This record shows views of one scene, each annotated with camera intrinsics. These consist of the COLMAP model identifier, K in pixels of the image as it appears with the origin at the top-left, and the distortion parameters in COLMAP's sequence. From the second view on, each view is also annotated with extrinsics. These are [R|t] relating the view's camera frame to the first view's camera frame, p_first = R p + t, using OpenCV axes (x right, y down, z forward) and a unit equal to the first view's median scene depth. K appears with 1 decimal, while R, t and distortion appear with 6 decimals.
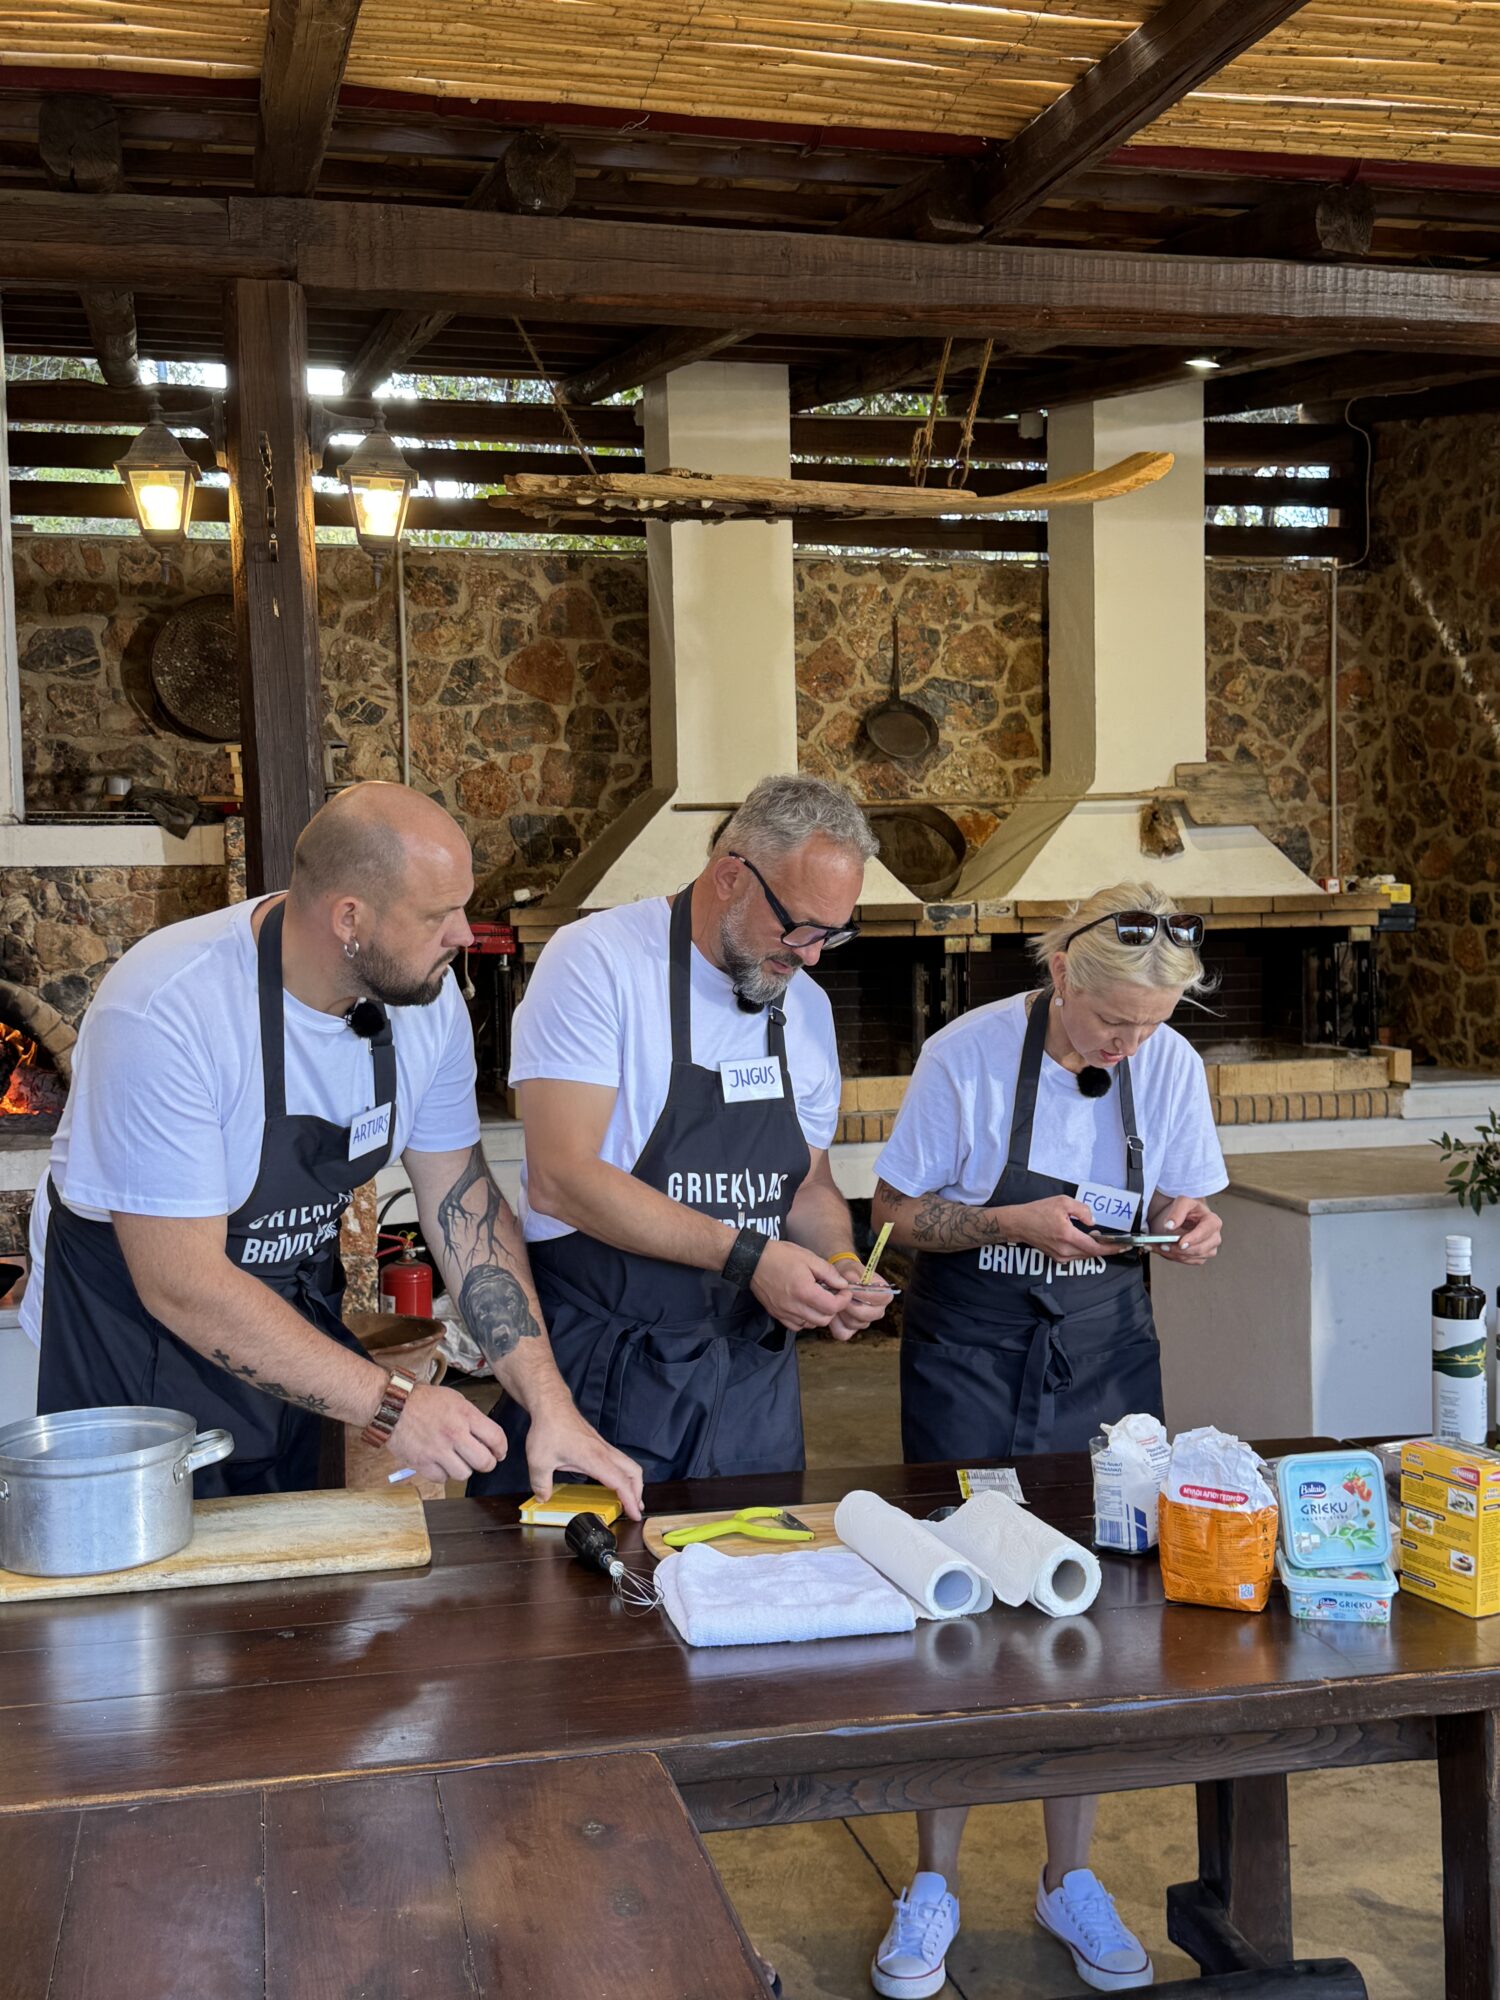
lens RADIAL K [[2129.1, 0, 744.1], [0, 2129.1, 1005.0], [0, 0, 1]] dist [0.208711, -0.490327]
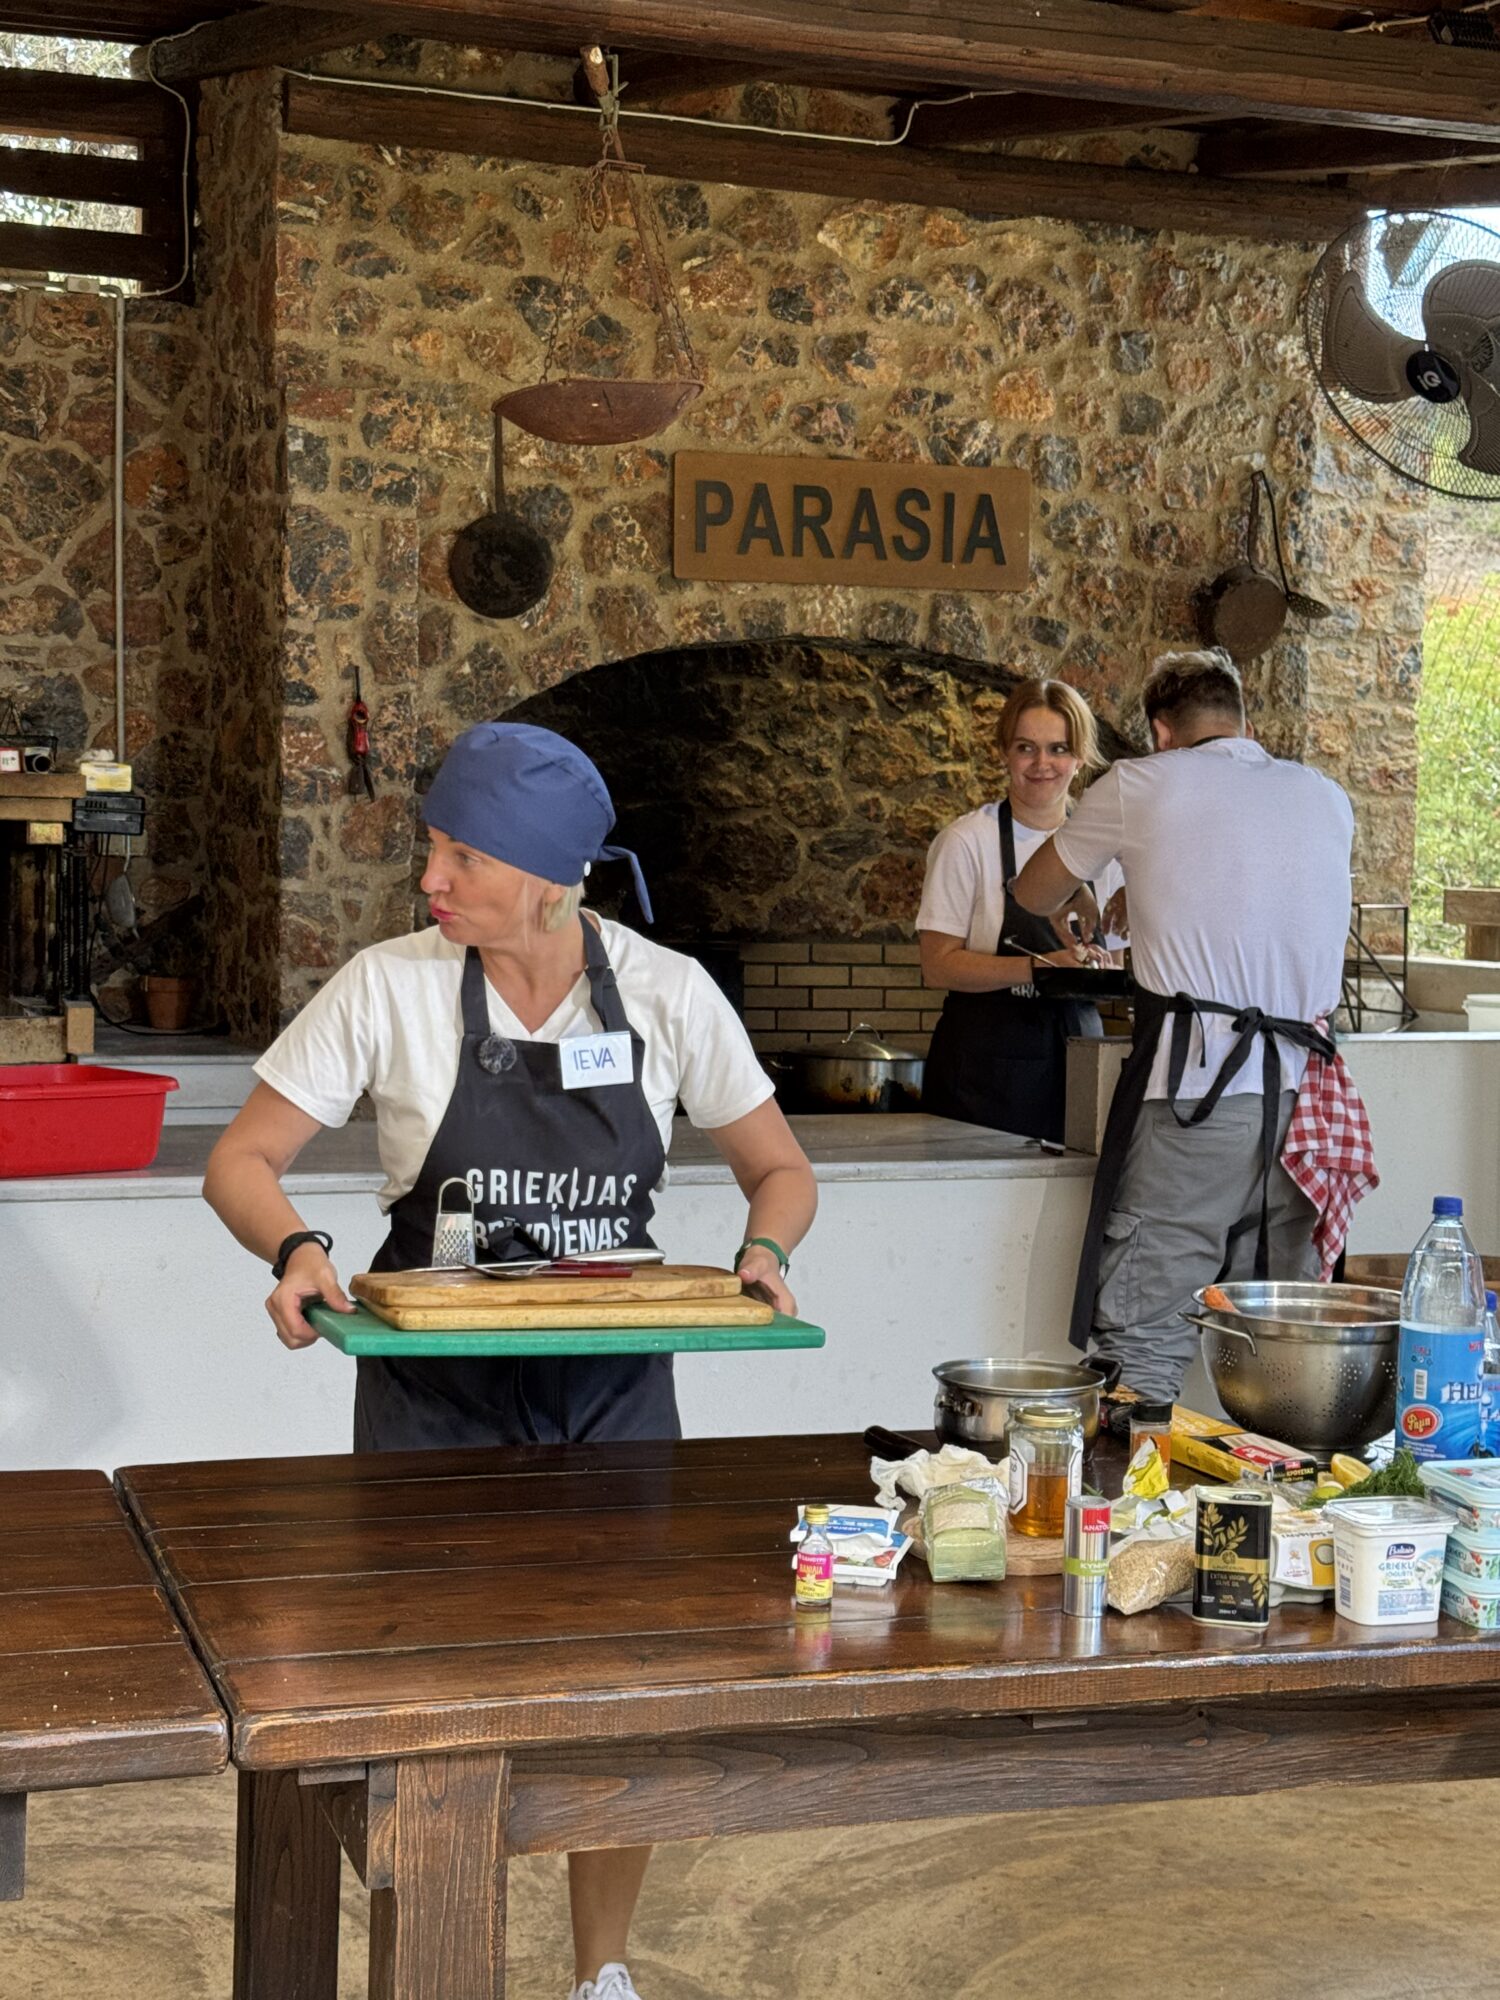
lens RADIAL K [[3052.1, 0, 763.7], [0, 3052.1, 1004.3], [0, 0, 1]] dist [0.169958, -0.144883]
pose [[0.993438, 0.034984, 0.108888, 0.413225], [-0.036070, 0.999317, 0.008020, 0.004601], [-0.108533, -0.011895, 0.994022, 0.019326]]
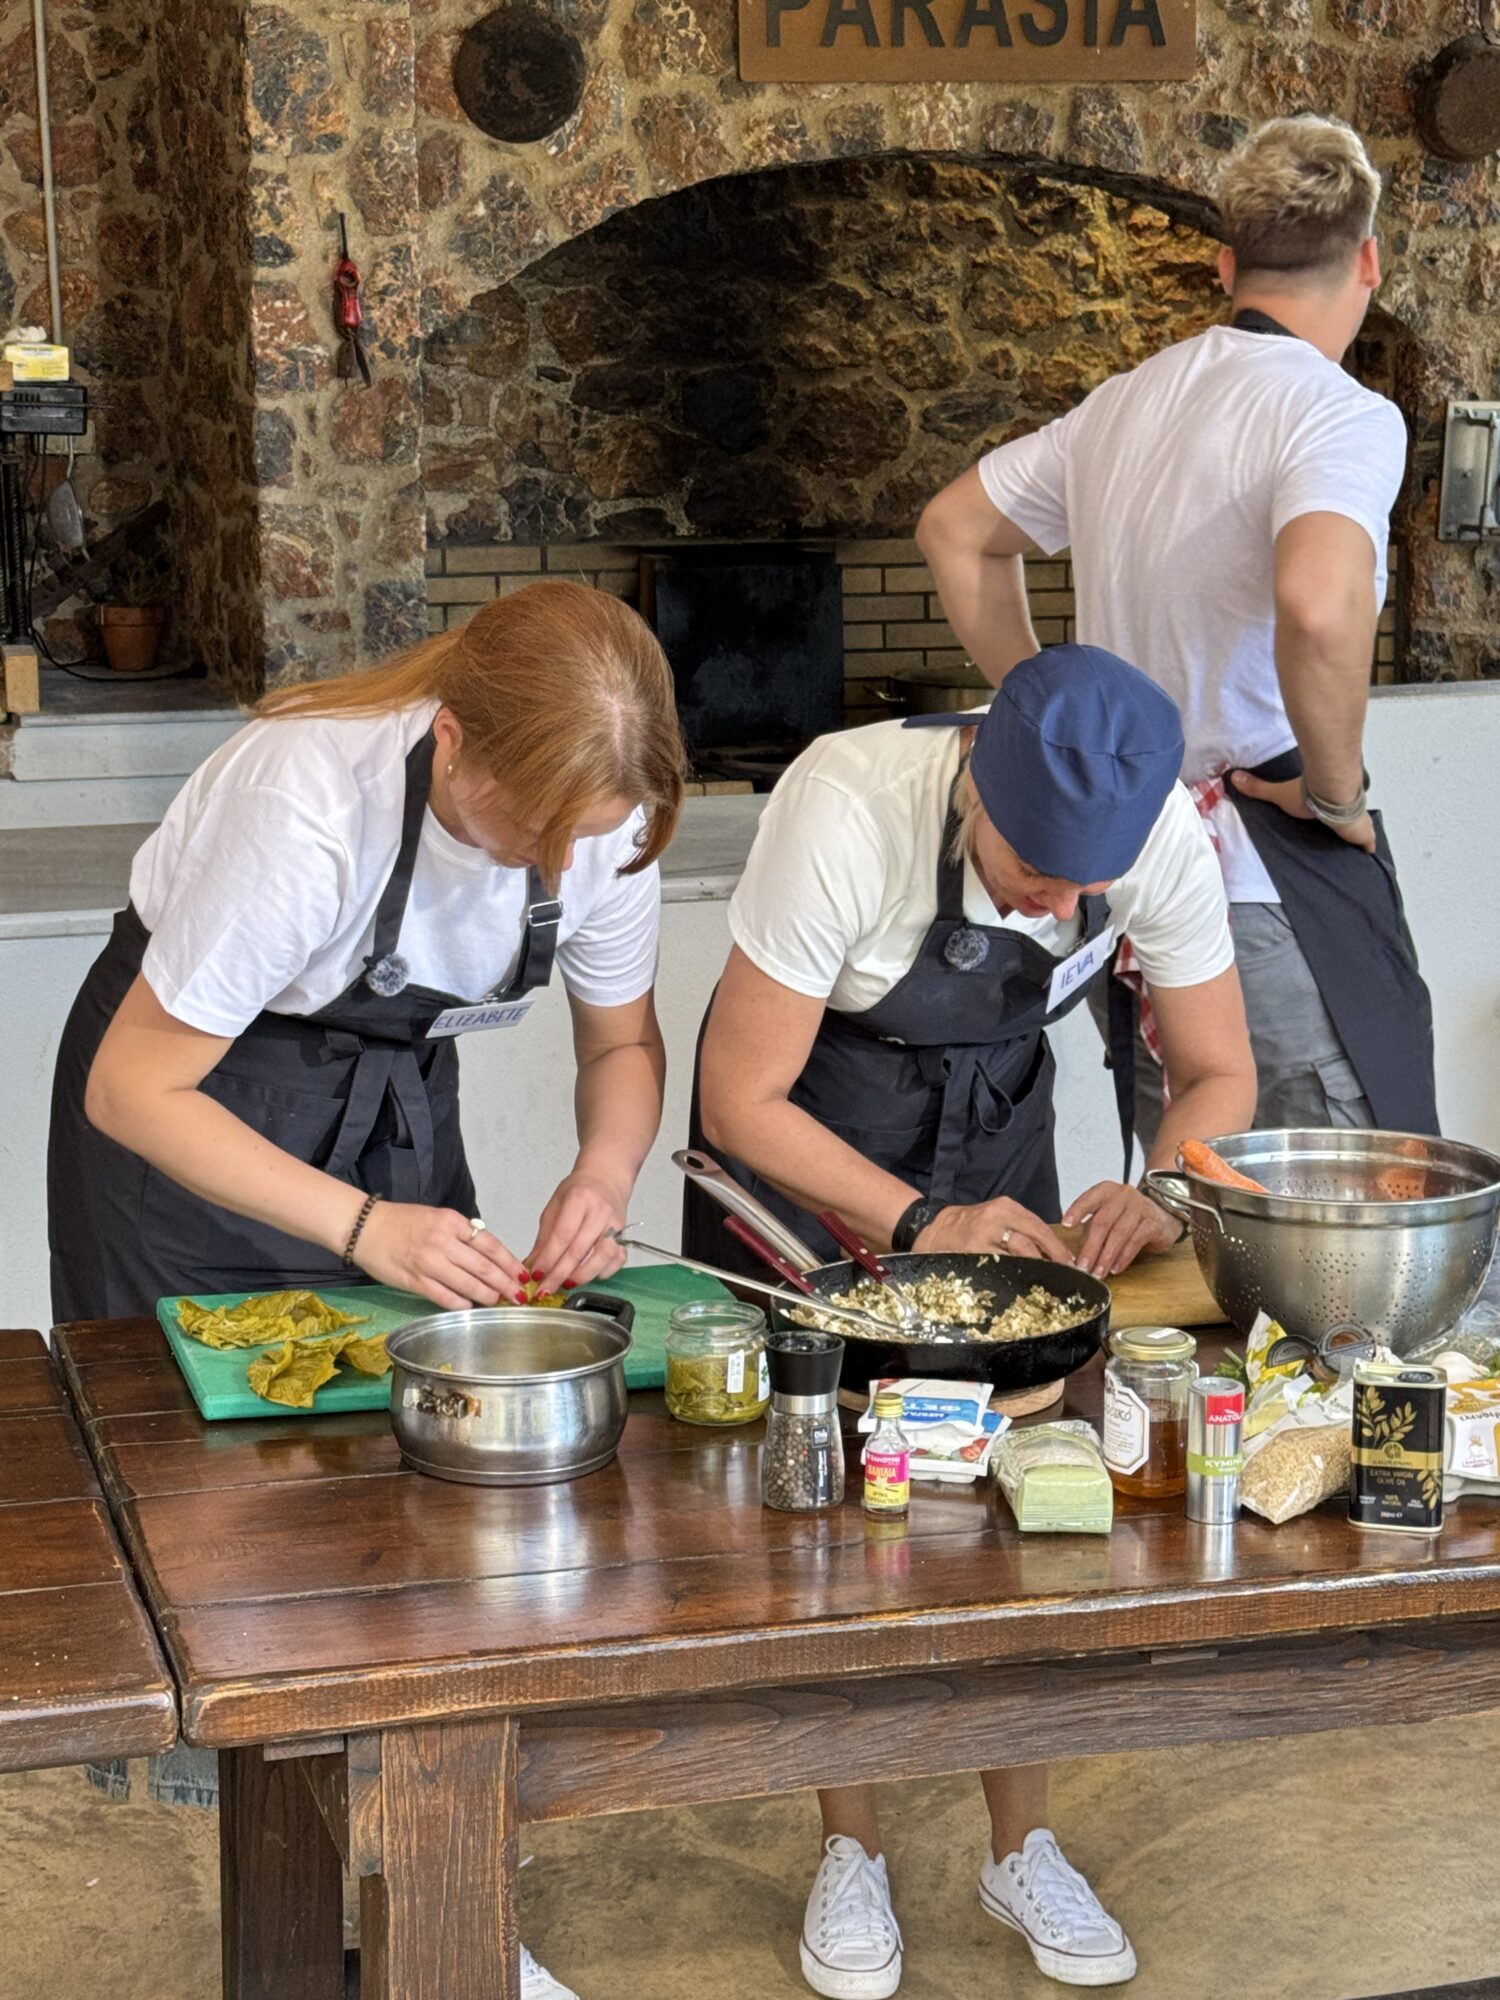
lens RADIAL K [[3769.3, 0, 750.0], [0, 3769.3, 1000.0], [0, 0, 1]] dist [0.187811, -0.255244]
pose [[0.997440, 0.001932, 0.071482, 0.421606], [-0.011242, 0.991440, 0.130079, -0.019658], [-0.070619, -0.130550, 0.988924, 0.021580]]
